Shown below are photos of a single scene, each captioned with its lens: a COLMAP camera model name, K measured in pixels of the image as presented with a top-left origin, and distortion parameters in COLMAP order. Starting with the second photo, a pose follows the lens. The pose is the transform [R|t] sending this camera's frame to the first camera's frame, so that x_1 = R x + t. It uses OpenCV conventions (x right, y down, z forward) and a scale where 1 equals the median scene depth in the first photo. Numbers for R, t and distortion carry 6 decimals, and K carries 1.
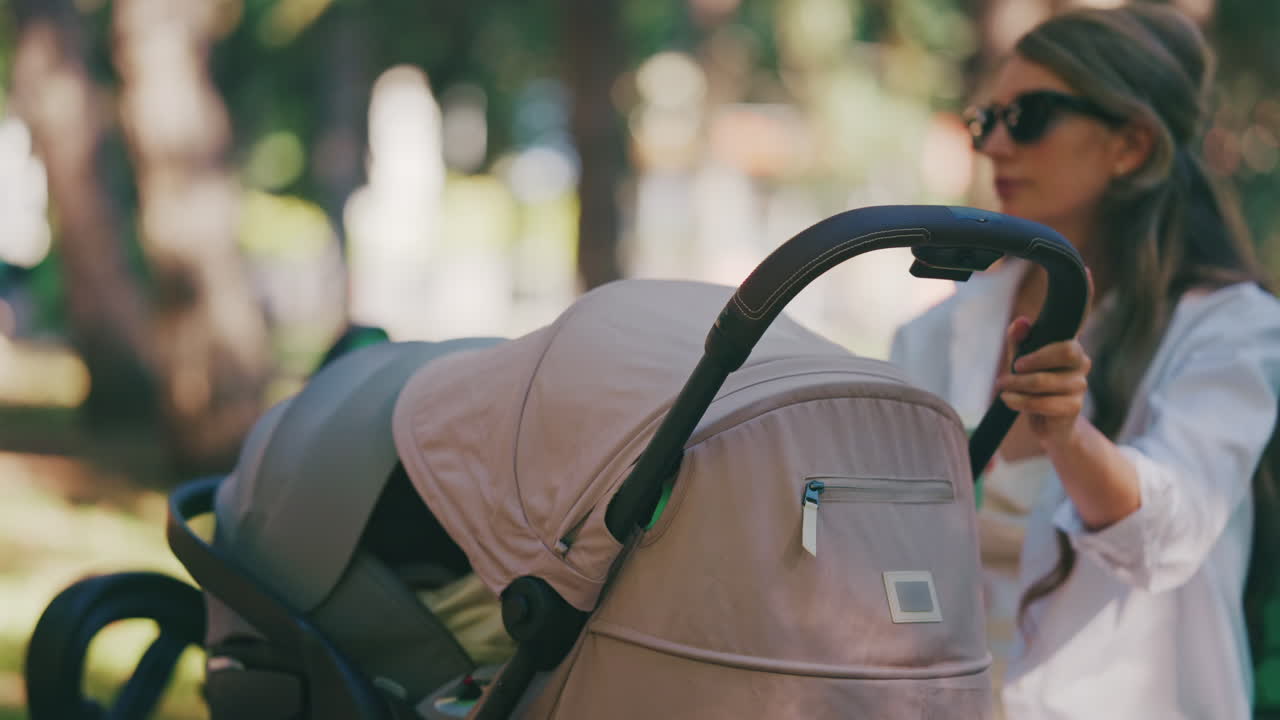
lens RADIAL K [[2574.5, 0, 640.0], [0, 2574.5, 360.0], [0, 0, 1]] dist [-0.080021, -0.246099]
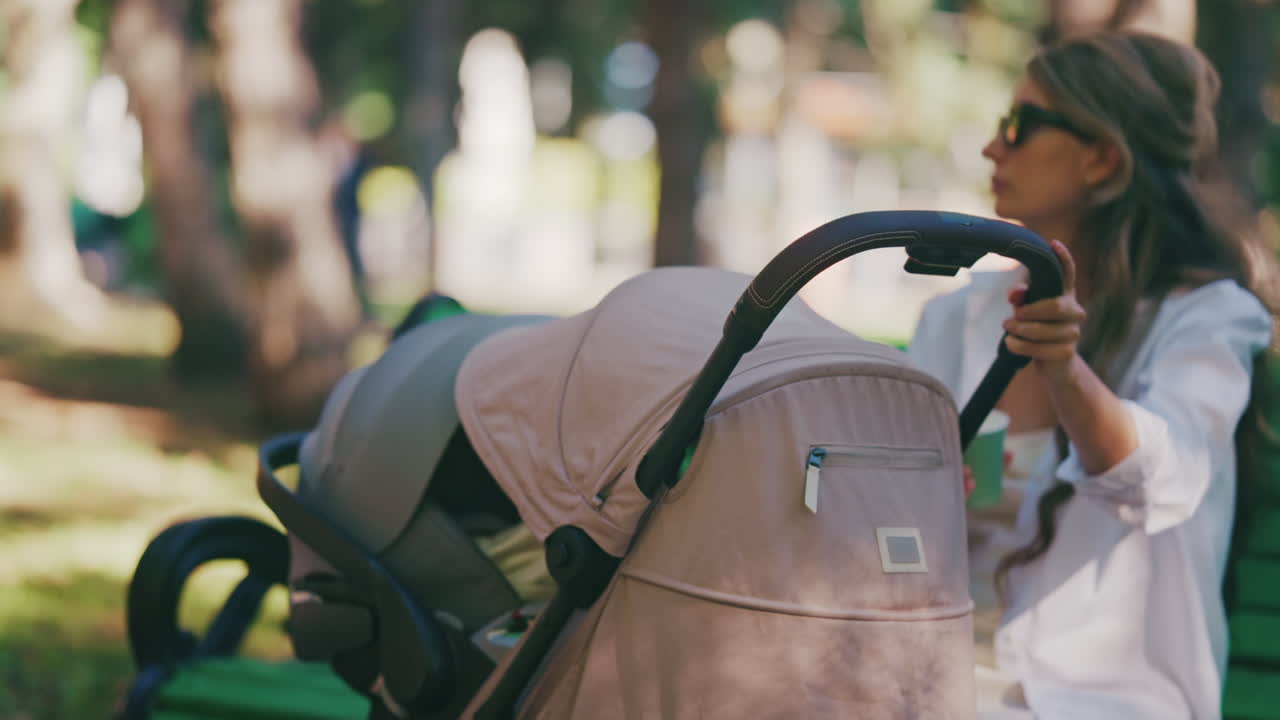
lens RADIAL K [[2574.5, 0, 640.0], [0, 2574.5, 360.0], [0, 0, 1]] dist [-0.080021, -0.246099]
pose [[0.999263, 0.018570, -0.033588, 0.025391], [-0.018025, 0.999702, 0.016457, -0.009586], [0.033884, -0.015839, 0.999300, -0.148355]]
